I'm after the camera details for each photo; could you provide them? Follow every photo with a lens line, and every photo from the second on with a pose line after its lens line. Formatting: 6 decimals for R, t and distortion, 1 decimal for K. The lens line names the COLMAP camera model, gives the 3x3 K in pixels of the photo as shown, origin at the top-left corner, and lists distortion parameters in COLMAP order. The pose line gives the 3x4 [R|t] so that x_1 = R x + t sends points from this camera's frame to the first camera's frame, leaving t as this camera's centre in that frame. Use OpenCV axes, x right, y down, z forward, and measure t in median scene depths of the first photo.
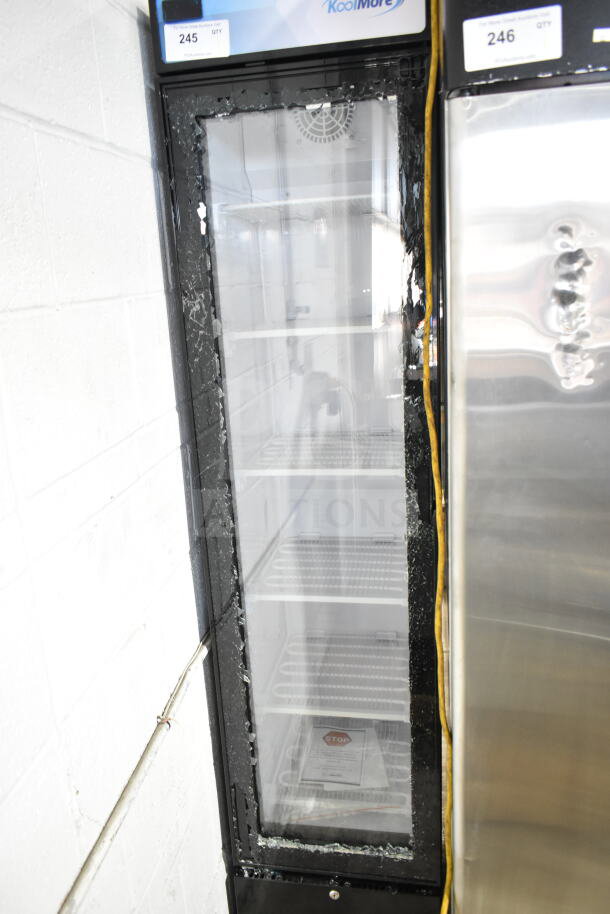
lens RADIAL K [[713.6, 0, 289.3], [0, 713.6, 470.4], [0, 0, 1]] dist [-0.005577, -0.005349]
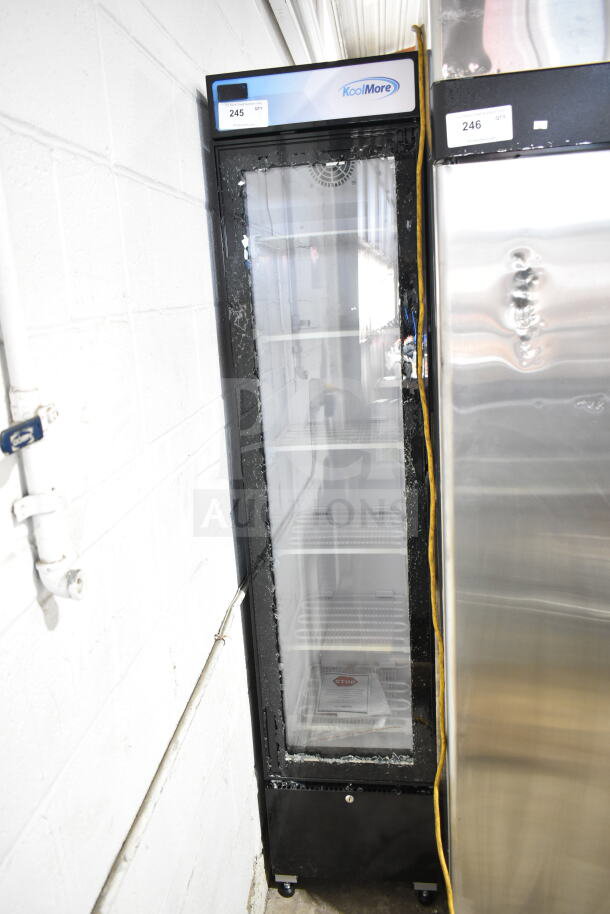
lens RADIAL K [[713.6, 0, 289.3], [0, 713.6, 470.4], [0, 0, 1]] dist [-0.005577, -0.005349]
pose [[0.999322, -0.014234, 0.033941, -0.087627], [0.015317, 0.999374, -0.031876, 0.090780], [-0.033466, 0.032374, 0.998915, -0.273867]]
